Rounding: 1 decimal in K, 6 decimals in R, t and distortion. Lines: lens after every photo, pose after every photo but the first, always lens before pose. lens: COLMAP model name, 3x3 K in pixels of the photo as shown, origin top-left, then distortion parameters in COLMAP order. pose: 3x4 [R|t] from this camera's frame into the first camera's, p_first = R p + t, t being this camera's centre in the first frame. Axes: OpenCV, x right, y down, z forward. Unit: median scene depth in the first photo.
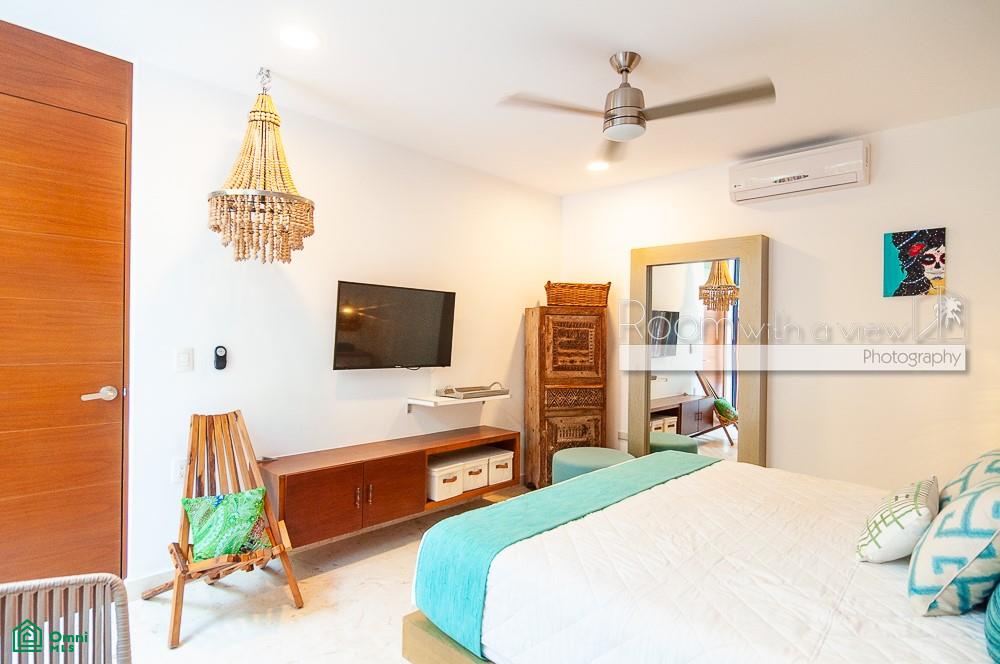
lens RADIAL K [[537.8, 0, 499.0], [0, 537.8, 328.5], [0, 0, 1]] dist [-0.004370, 0.006260]
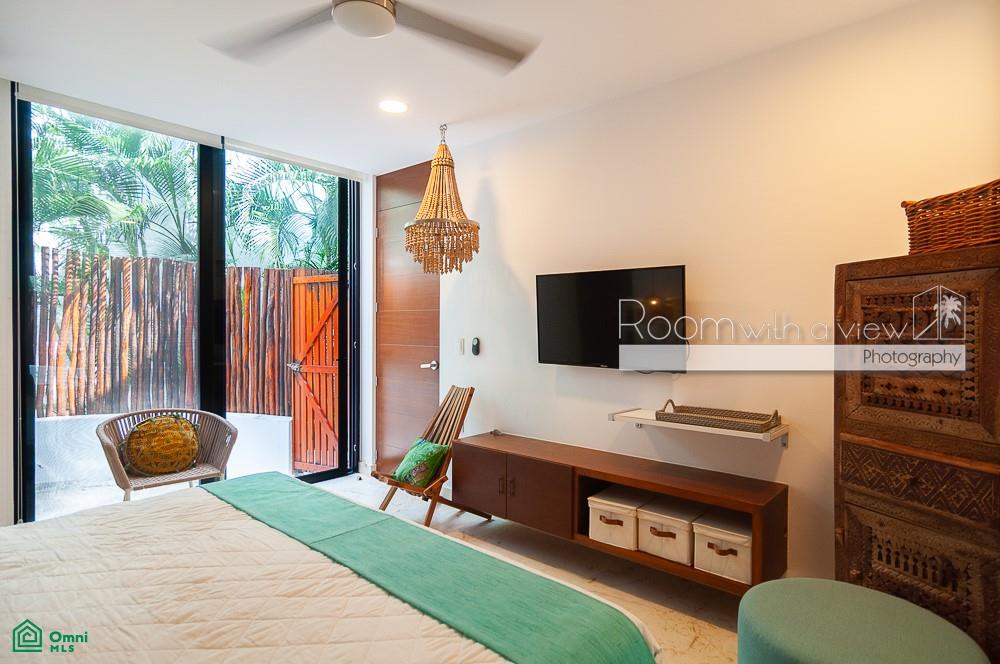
lens RADIAL K [[537.8, 0, 499.0], [0, 537.8, 337.2], [0, 0, 1]] dist [-0.004370, 0.006260]
pose [[0.034836, 0.000400, -0.999393, 0.538244], [0.002501, 0.999997, 0.000487, 0.021365], [0.999390, -0.002516, 0.034835, 0.682067]]
